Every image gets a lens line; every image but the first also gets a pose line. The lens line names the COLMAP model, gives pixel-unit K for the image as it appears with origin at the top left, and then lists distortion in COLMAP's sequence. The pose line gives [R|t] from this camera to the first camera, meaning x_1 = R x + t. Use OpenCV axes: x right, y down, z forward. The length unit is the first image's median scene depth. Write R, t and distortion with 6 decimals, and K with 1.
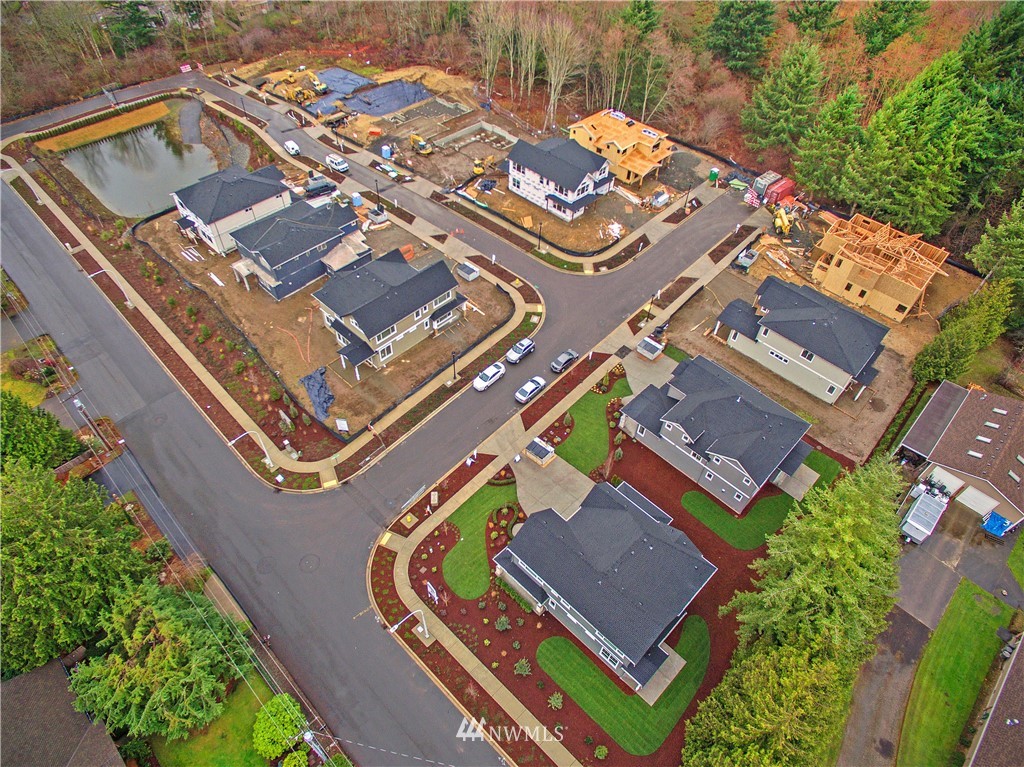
lens RADIAL K [[608.6, 0, 507.9], [0, 608.6, 387.3], [0, 0, 1]] dist [-0.134031, 0.092135]
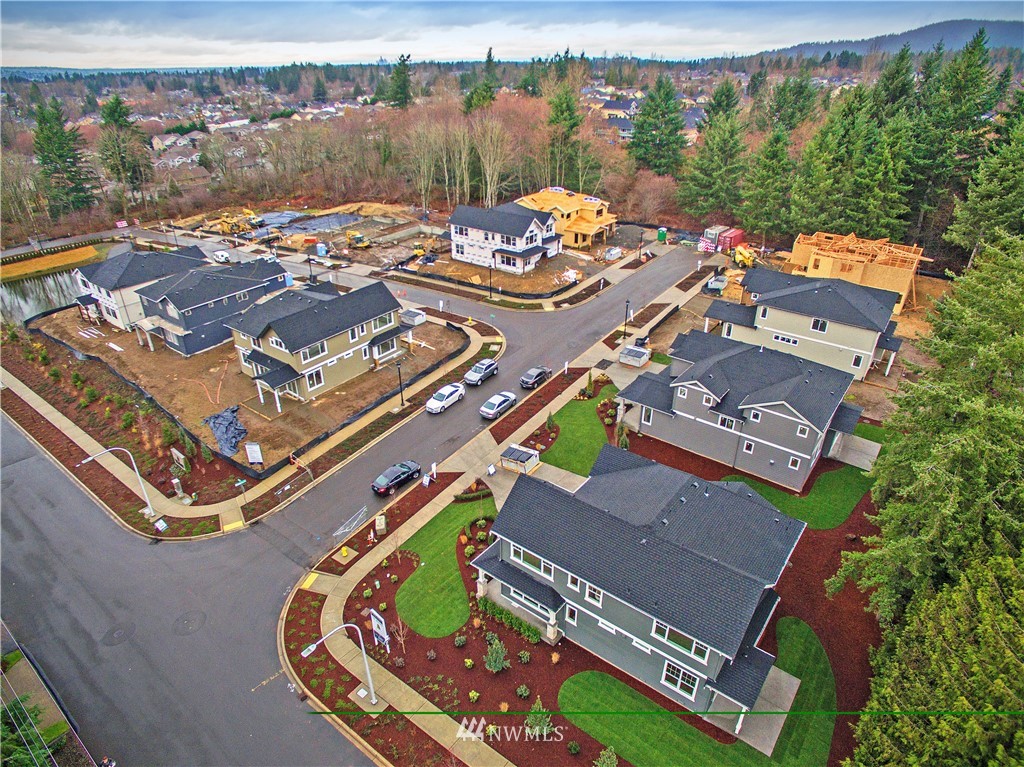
lens RADIAL K [[608.6, 0, 507.9], [0, 608.6, 387.3], [0, 0, 1]] dist [-0.134031, 0.092135]
pose [[0.992192, -0.088134, 0.088250, -0.017868], [0.112144, 0.940073, -0.322004, 0.225513], [-0.054582, 0.329386, 0.942616, 0.227024]]
